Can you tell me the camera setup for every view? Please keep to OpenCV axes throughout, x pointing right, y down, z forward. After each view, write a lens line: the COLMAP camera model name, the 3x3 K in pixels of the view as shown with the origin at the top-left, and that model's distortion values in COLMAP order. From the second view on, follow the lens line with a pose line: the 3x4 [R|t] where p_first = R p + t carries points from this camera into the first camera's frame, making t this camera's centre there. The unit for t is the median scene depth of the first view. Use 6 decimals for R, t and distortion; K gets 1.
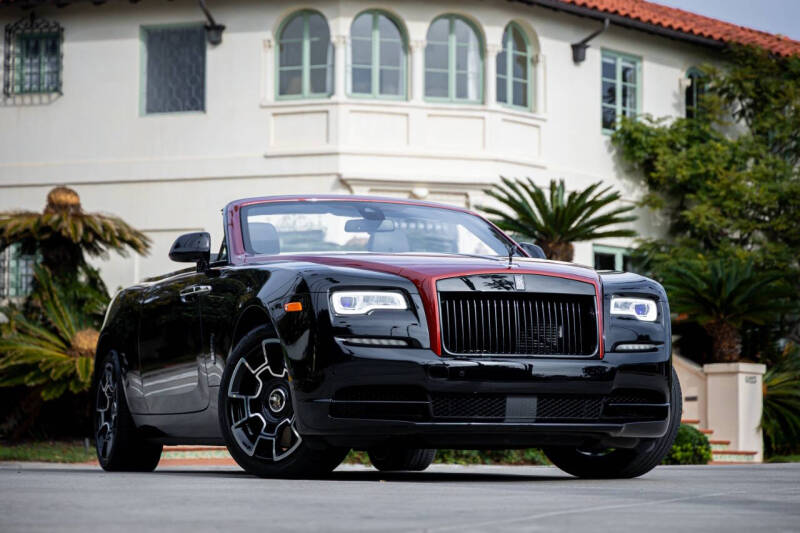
lens RADIAL K [[2595.1, 0, 400.0], [0, 2595.1, 266.5], [0, 0, 1]] dist [0.172044, 0.855493]
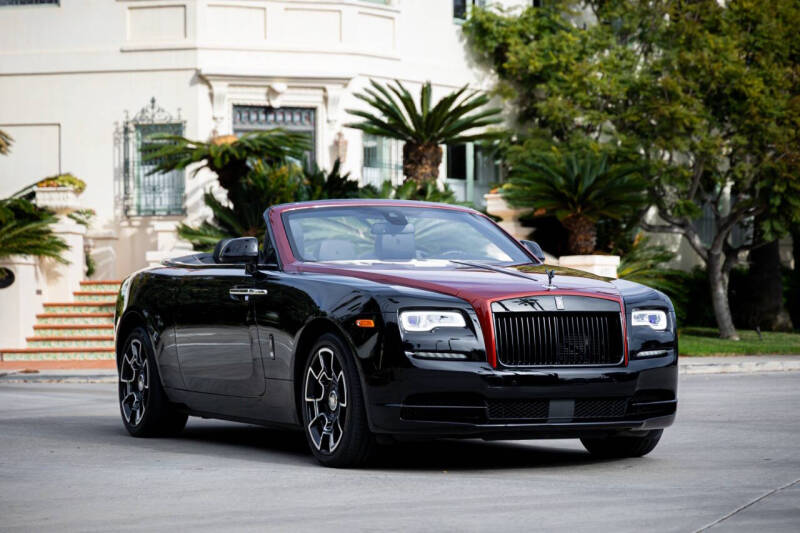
lens RADIAL K [[2886.5, 0, 385.0], [0, 2886.5, 265.9], [0, 0, 1]] dist [0.218828, -0.557975]
pose [[0.995003, -0.010173, 0.099329, -0.061980], [0.002897, 0.997319, 0.073119, -0.040645], [-0.099807, -0.072466, 0.992364, -0.112475]]
